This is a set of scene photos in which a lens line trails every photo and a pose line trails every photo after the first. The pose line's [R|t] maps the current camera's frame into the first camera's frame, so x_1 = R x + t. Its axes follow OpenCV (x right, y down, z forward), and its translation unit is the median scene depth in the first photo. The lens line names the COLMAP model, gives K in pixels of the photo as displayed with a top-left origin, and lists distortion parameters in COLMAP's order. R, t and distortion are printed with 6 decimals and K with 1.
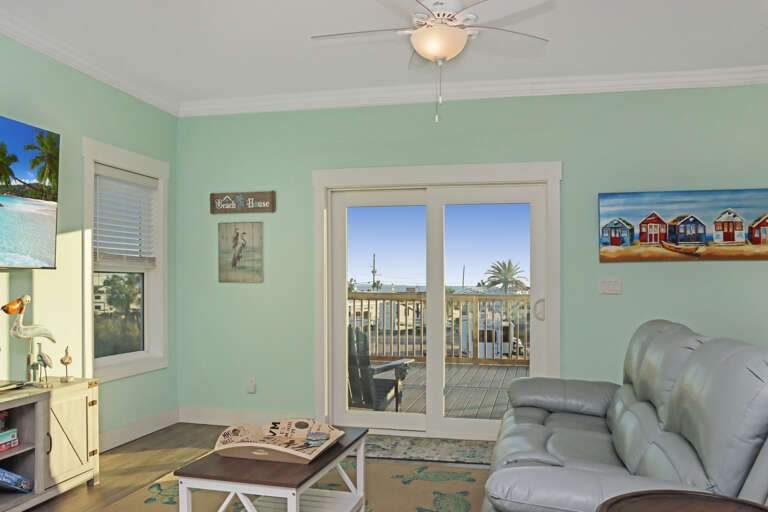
lens RADIAL K [[665.8, 0, 322.6], [0, 665.8, 290.5], [0, 0, 1]] dist [-0.177839, 0.094294]
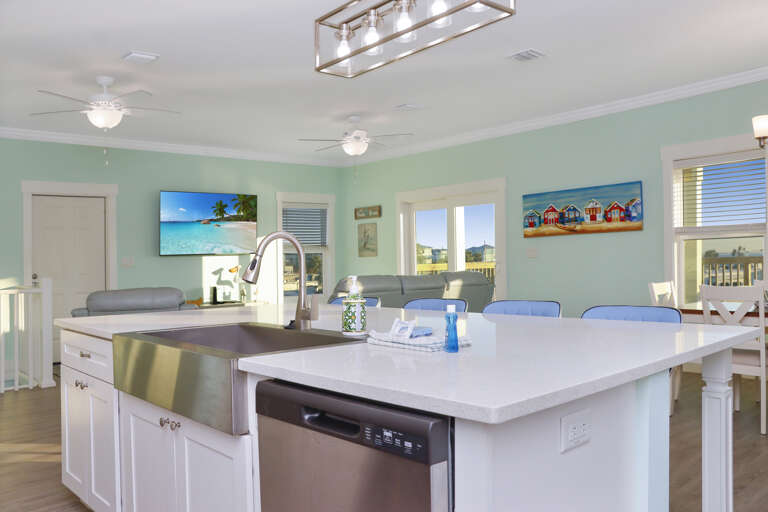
lens RADIAL K [[637.6, 0, 380.7], [0, 637.6, 291.5], [0, 0, 1]] dist [-0.160519, 0.013104]
pose [[0.839869, 0.001327, -0.542787, 1.005029], [0.020381, 0.999215, 0.033980, 0.029428], [0.542406, -0.039602, 0.839183, -0.536112]]
